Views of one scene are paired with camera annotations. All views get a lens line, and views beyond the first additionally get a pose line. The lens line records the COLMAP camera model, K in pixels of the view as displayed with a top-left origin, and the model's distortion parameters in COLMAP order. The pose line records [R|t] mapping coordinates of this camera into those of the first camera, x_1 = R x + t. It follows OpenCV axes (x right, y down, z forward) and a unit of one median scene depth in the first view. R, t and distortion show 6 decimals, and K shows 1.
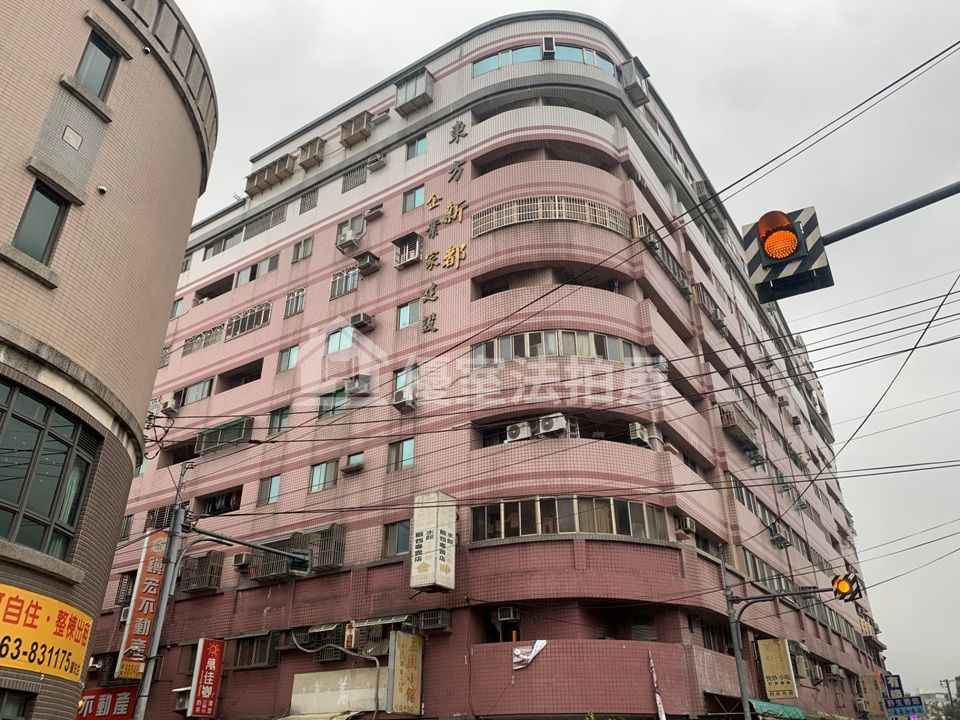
lens RADIAL K [[736.2, 0, 483.8], [0, 736.2, 351.8], [0, 0, 1]] dist [0.030023, -0.035703]
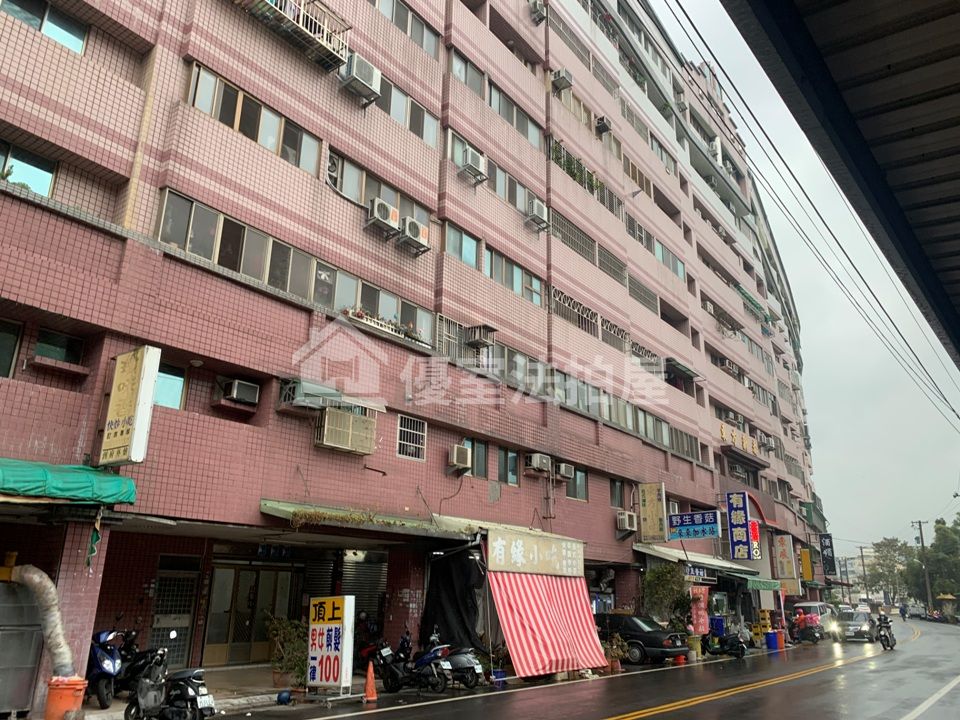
lens RADIAL K [[725.2, 0, 467.1], [0, 725.2, 353.6], [0, 0, 1]] dist [0.073159, -0.116663]
pose [[0.996725, 0.004528, -0.080741, 0.612361], [0.010893, 0.981814, 0.189532, 0.291742], [0.080131, -0.189790, 0.978549, 0.536536]]
